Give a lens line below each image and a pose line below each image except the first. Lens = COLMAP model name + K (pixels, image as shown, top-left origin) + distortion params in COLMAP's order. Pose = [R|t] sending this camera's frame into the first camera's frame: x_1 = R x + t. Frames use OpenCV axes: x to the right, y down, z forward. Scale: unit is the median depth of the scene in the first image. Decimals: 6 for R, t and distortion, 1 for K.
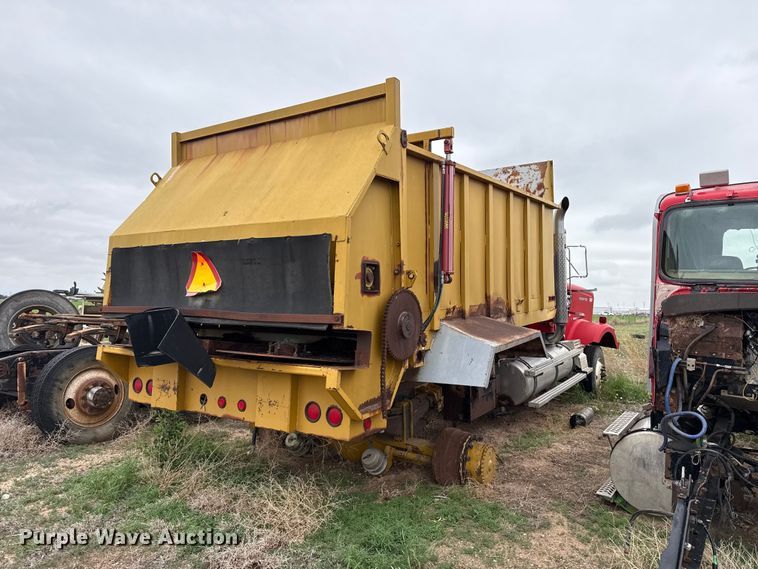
lens RADIAL K [[538.0, 0, 367.9], [0, 538.0, 279.1], [0, 0, 1]] dist [0.049499, -0.069191]
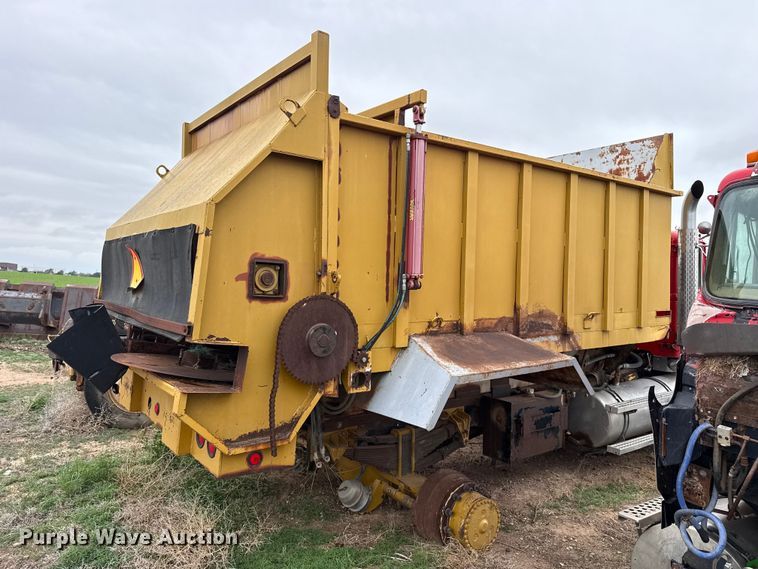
lens RADIAL K [[538.0, 0, 378.9], [0, 538.0, 280.4], [0, 0, 1]] dist [0.049499, -0.069191]
pose [[0.941328, 0.034444, -0.335730, 0.370431], [-0.031729, 0.999404, 0.013571, -0.014976], [0.335997, -0.002123, 0.941861, 0.244666]]
